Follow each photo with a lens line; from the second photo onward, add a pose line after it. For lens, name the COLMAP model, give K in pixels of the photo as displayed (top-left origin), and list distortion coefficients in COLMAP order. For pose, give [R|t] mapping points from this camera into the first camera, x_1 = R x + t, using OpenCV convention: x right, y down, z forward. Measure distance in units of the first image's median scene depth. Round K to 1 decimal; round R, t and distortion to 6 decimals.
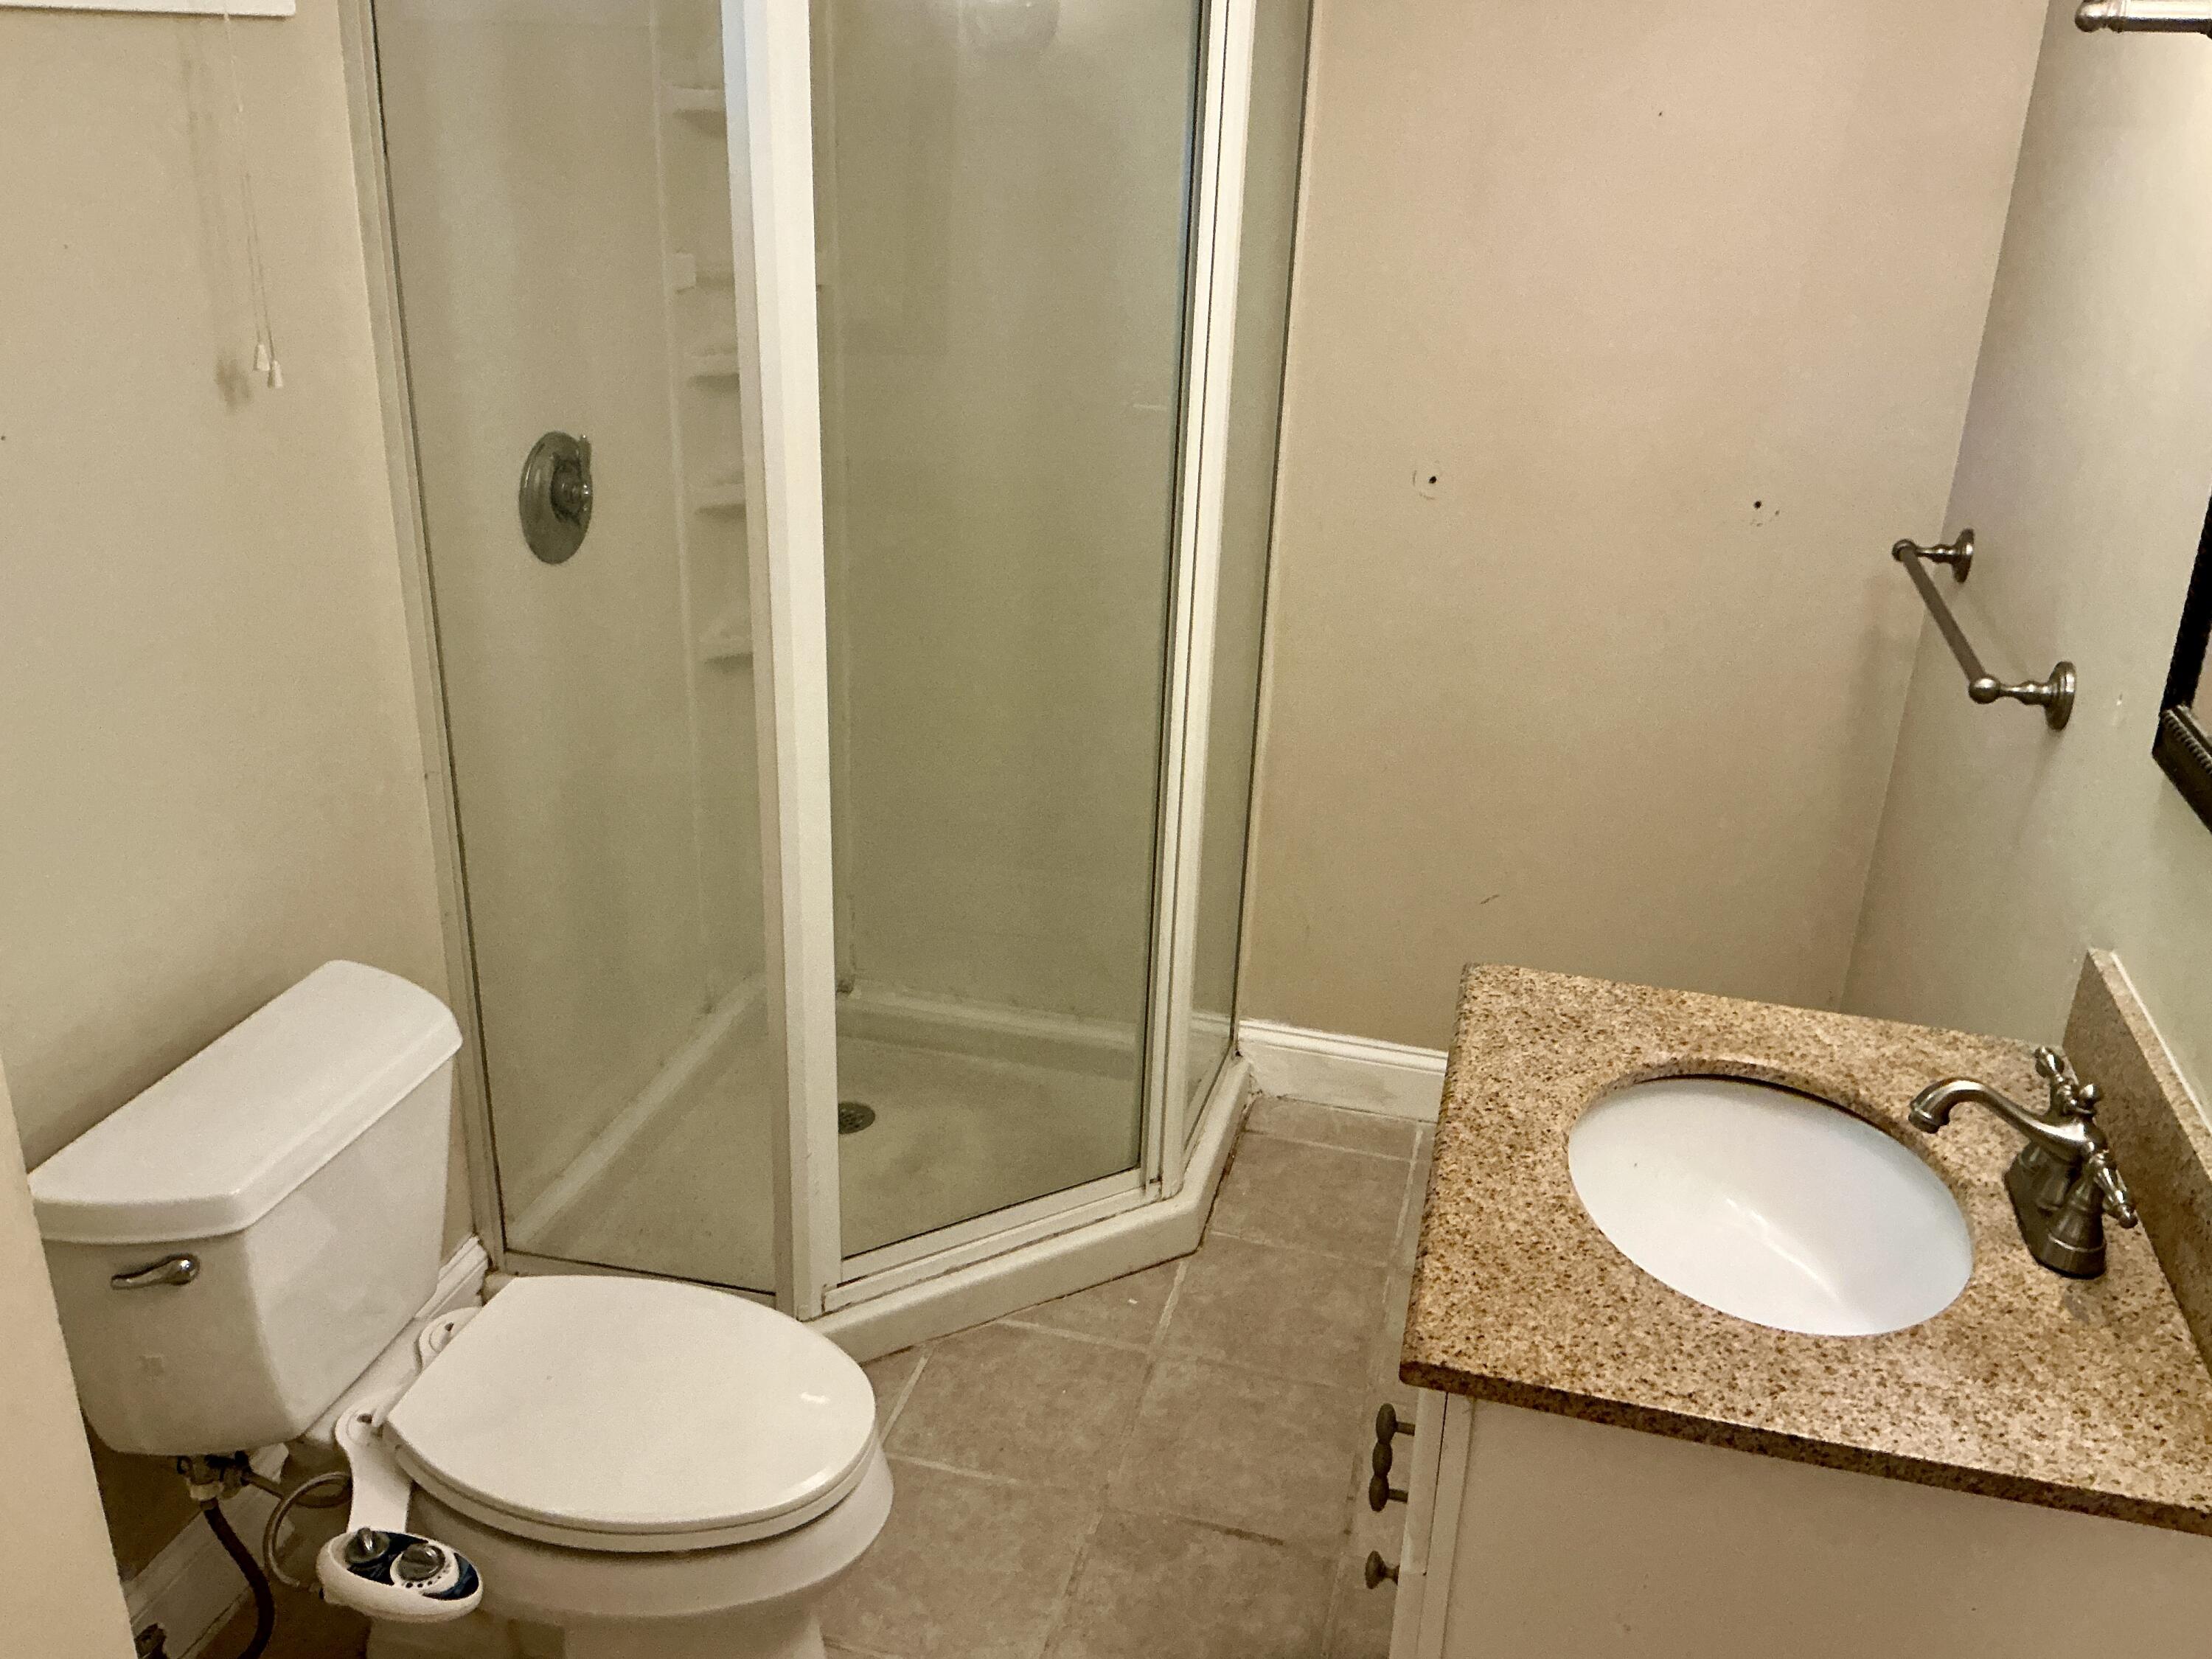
lens RADIAL K [[1863.2, 0, 1106.0], [0, 1863.2, 829.5], [0, 0, 1]] dist [0.149360, -0.309901]
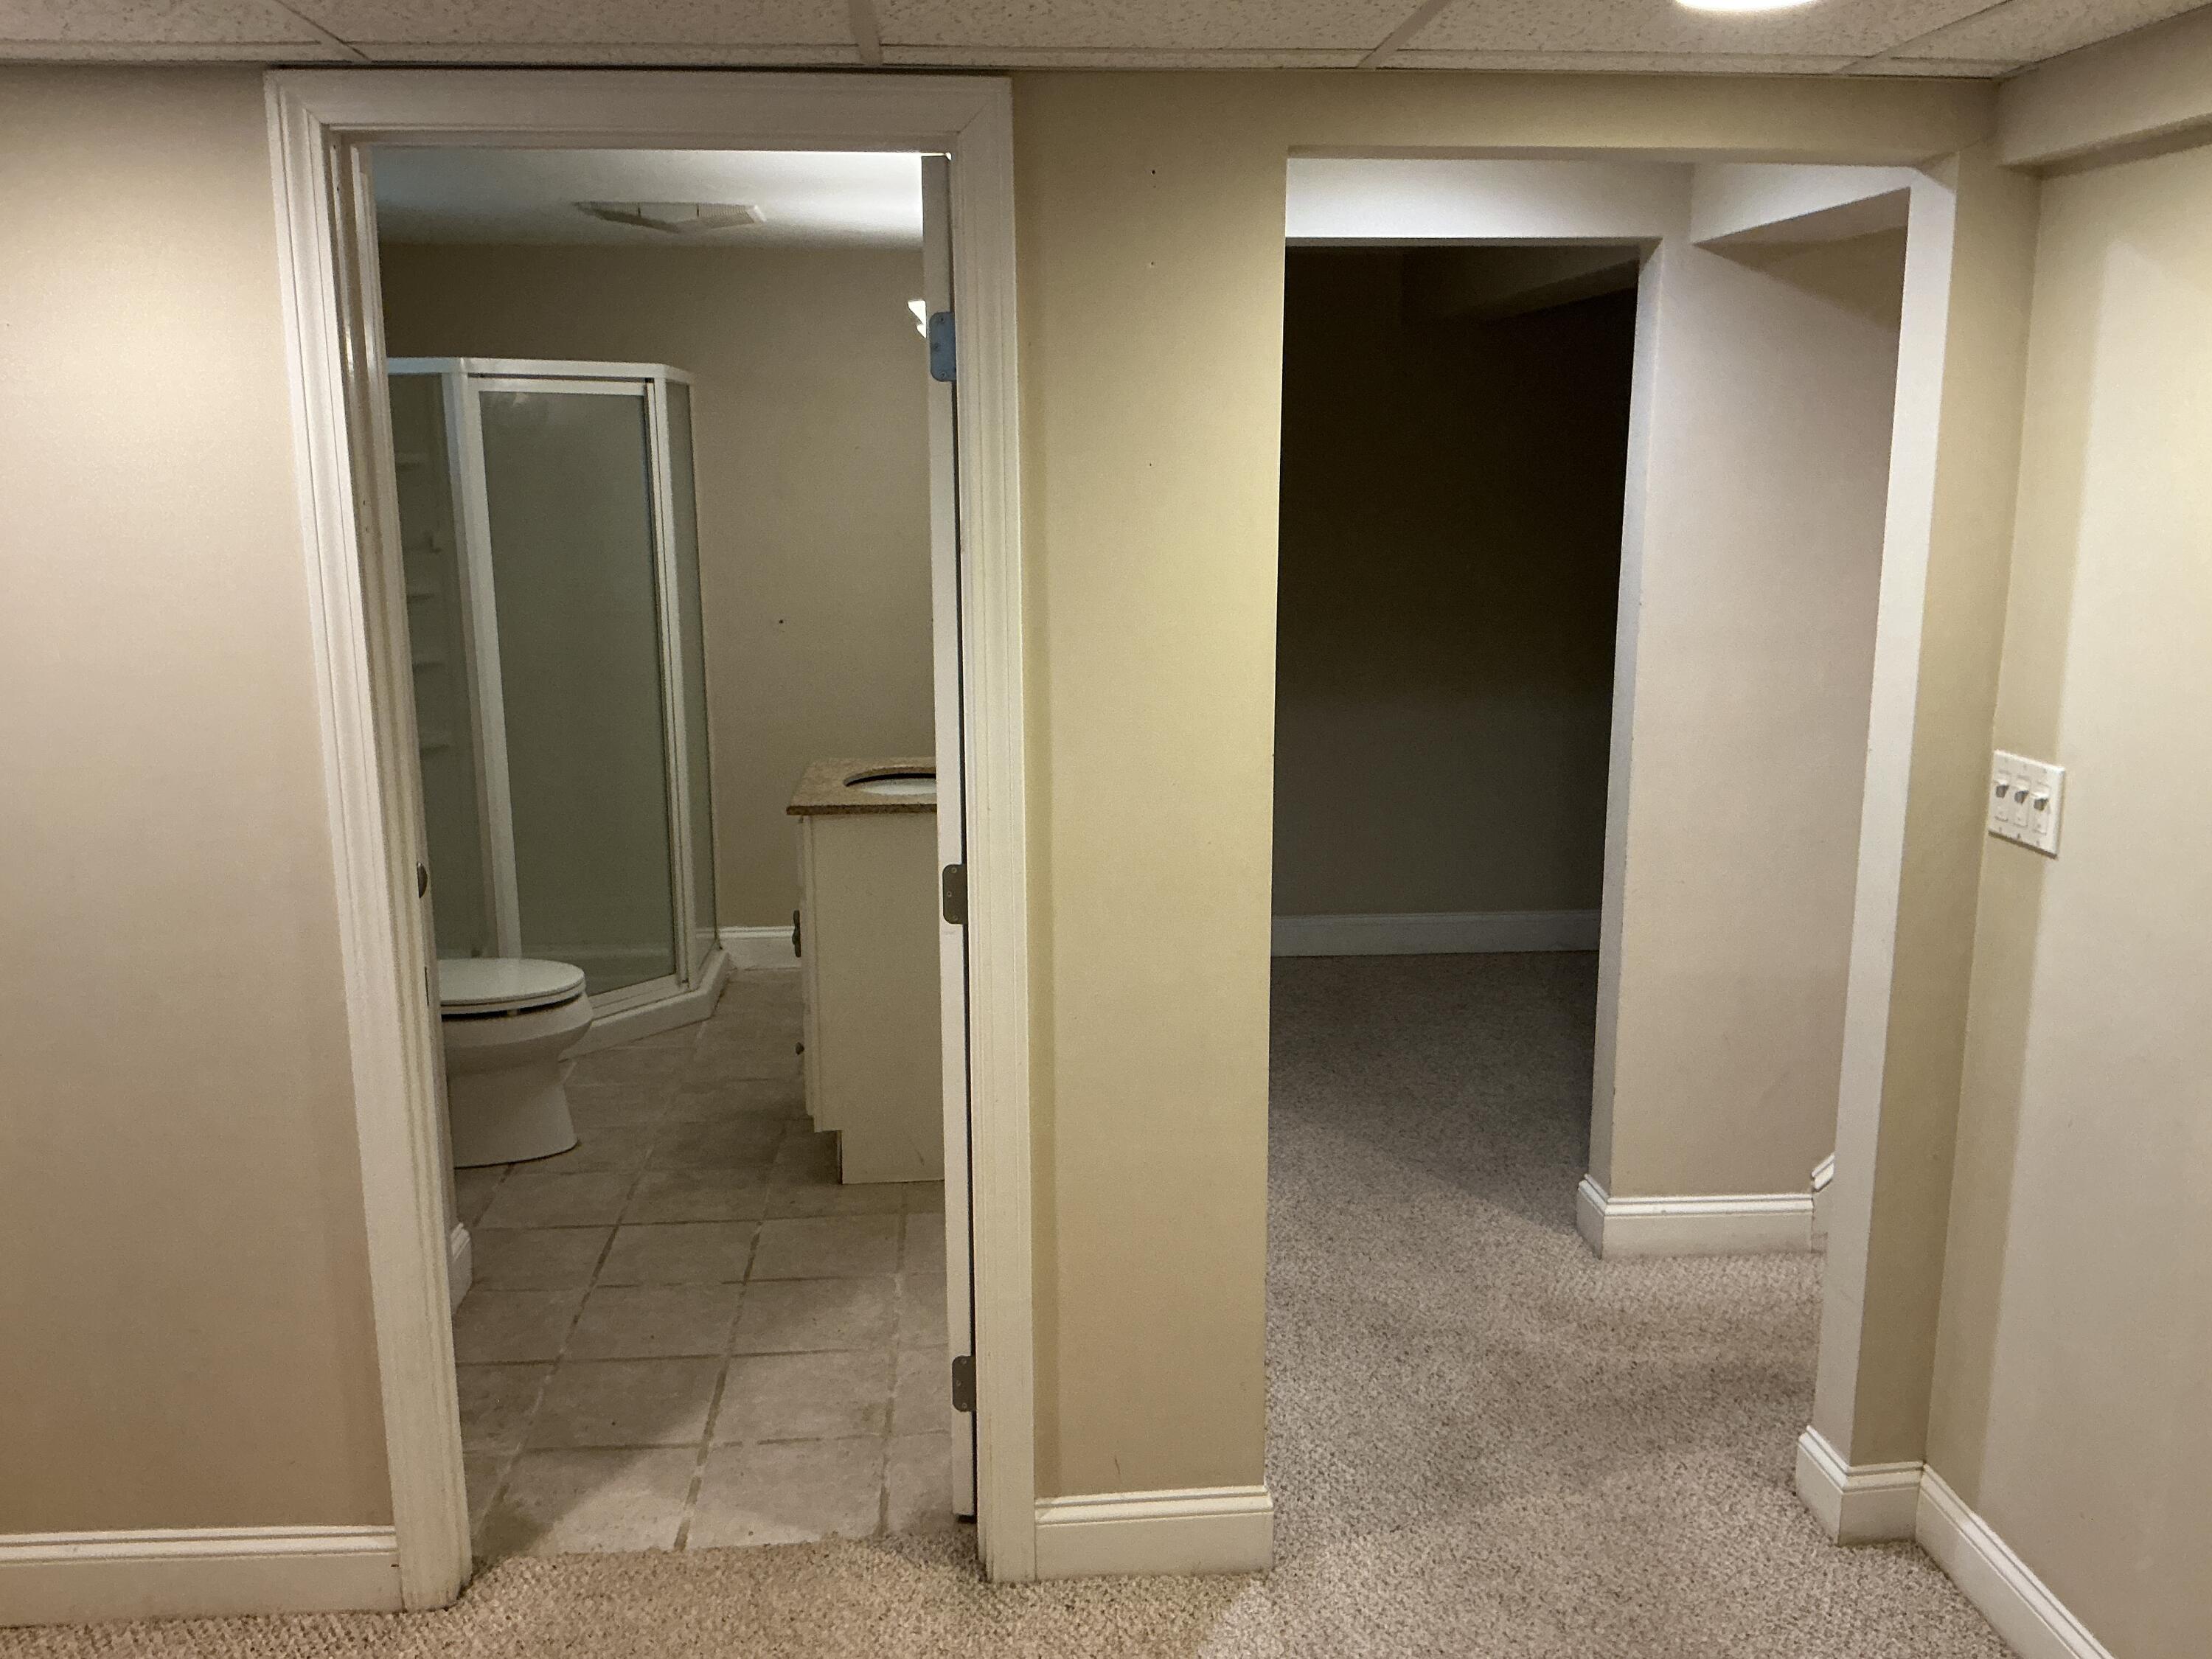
lens RADIAL K [[1863.2, 0, 1106.0], [0, 1863.2, 829.5], [0, 0, 1]] dist [0.149360, -0.309901]
pose [[0.946853, -0.104300, 0.304287, -0.129072], [0.161801, 0.972017, -0.170303, 0.417027], [-0.278010, 0.210486, 0.937233, -0.918726]]
